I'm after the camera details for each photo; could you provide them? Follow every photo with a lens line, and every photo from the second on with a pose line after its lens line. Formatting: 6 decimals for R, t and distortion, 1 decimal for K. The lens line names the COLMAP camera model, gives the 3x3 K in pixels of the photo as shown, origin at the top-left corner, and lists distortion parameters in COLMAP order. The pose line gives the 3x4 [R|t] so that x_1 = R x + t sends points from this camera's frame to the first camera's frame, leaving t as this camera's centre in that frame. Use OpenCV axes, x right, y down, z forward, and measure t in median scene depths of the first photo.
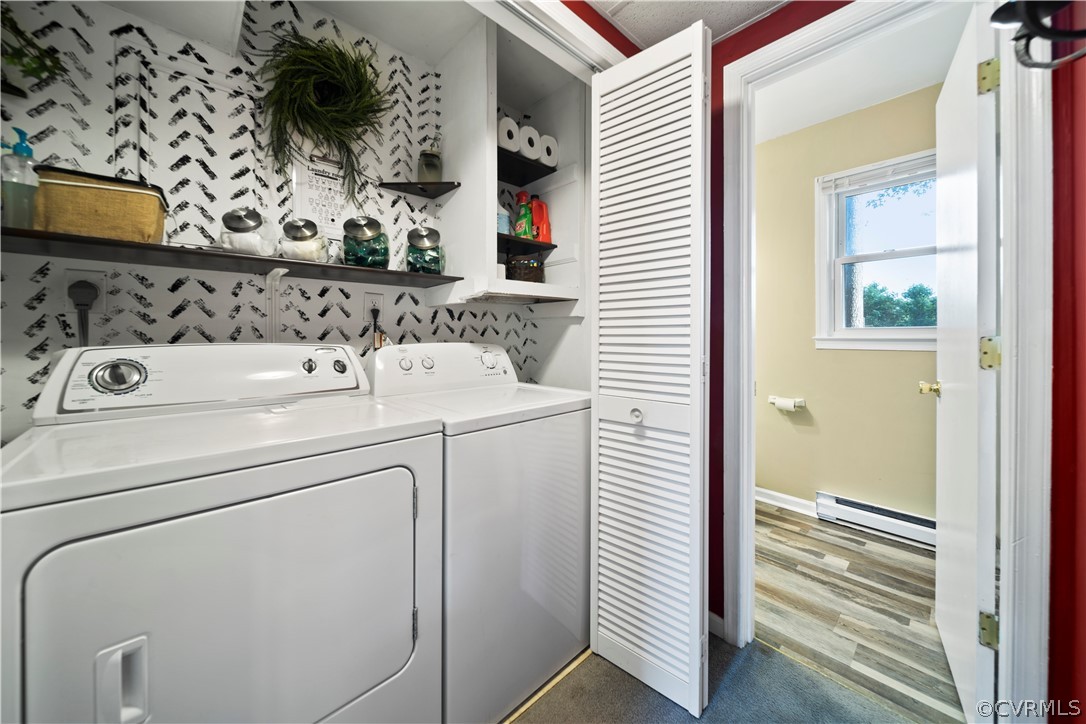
lens RADIAL K [[383.7, 0, 553.8], [0, 383.7, 334.2], [0, 0, 1]] dist [-0.006016, -0.000785]
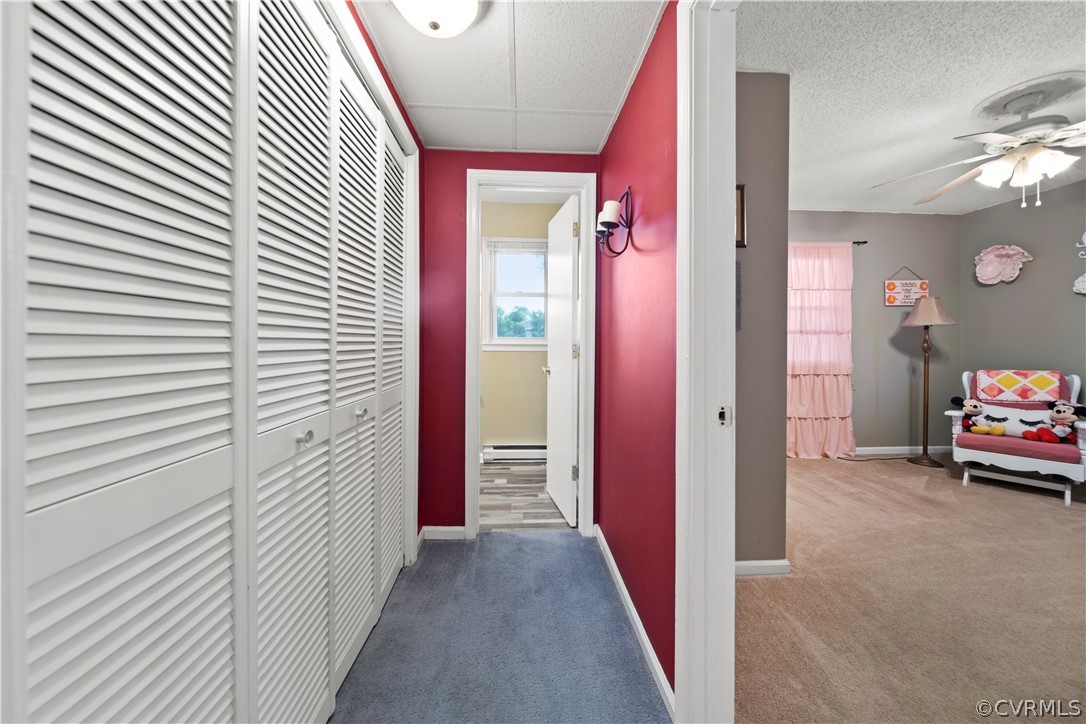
lens RADIAL K [[383.7, 0, 540.7], [0, 383.7, 342.2], [0, 0, 1]] dist [-0.006016, -0.000785]
pose [[0.632696, -0.000843, 0.774400, -0.492182], [-0.008397, 0.999933, 0.007949, -0.013935], [-0.774355, -0.011532, 0.632647, -0.188334]]
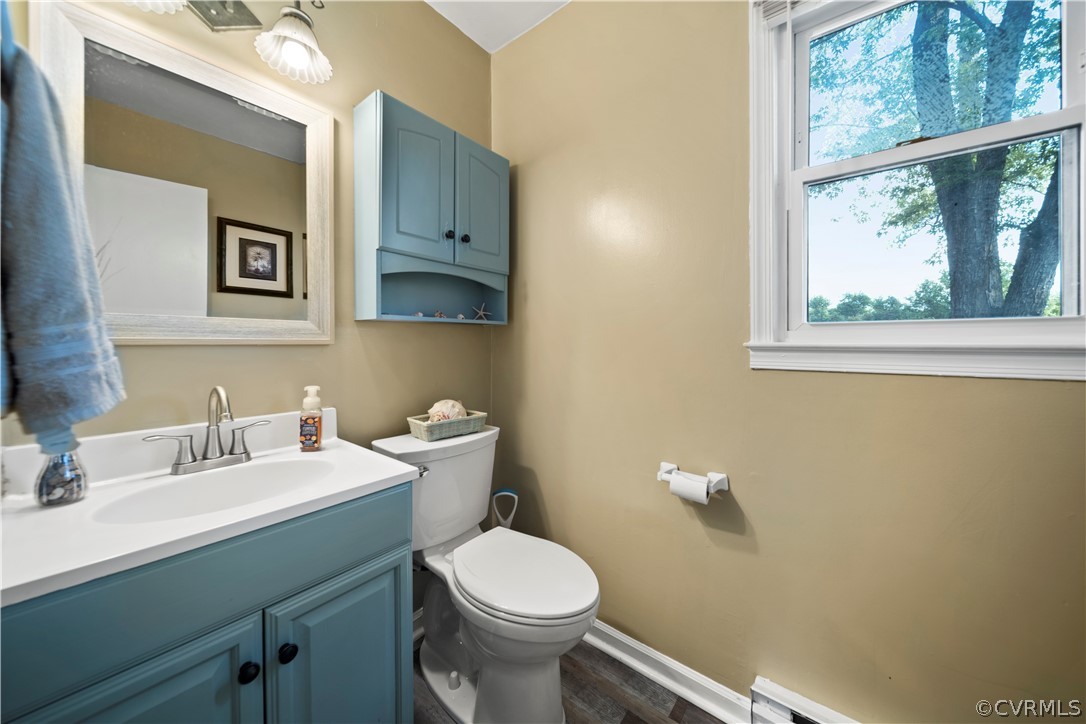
lens RADIAL K [[362.6, 0, 557.1], [0, 362.6, 344.7], [0, 0, 1]] dist [0.000818, 0.000024]
pose [[0.988611, -0.006817, 0.150339, 0.570974], [0.005891, 0.999961, 0.006600, 0.007701], [-0.150378, -0.005639, 0.988612, 0.884795]]
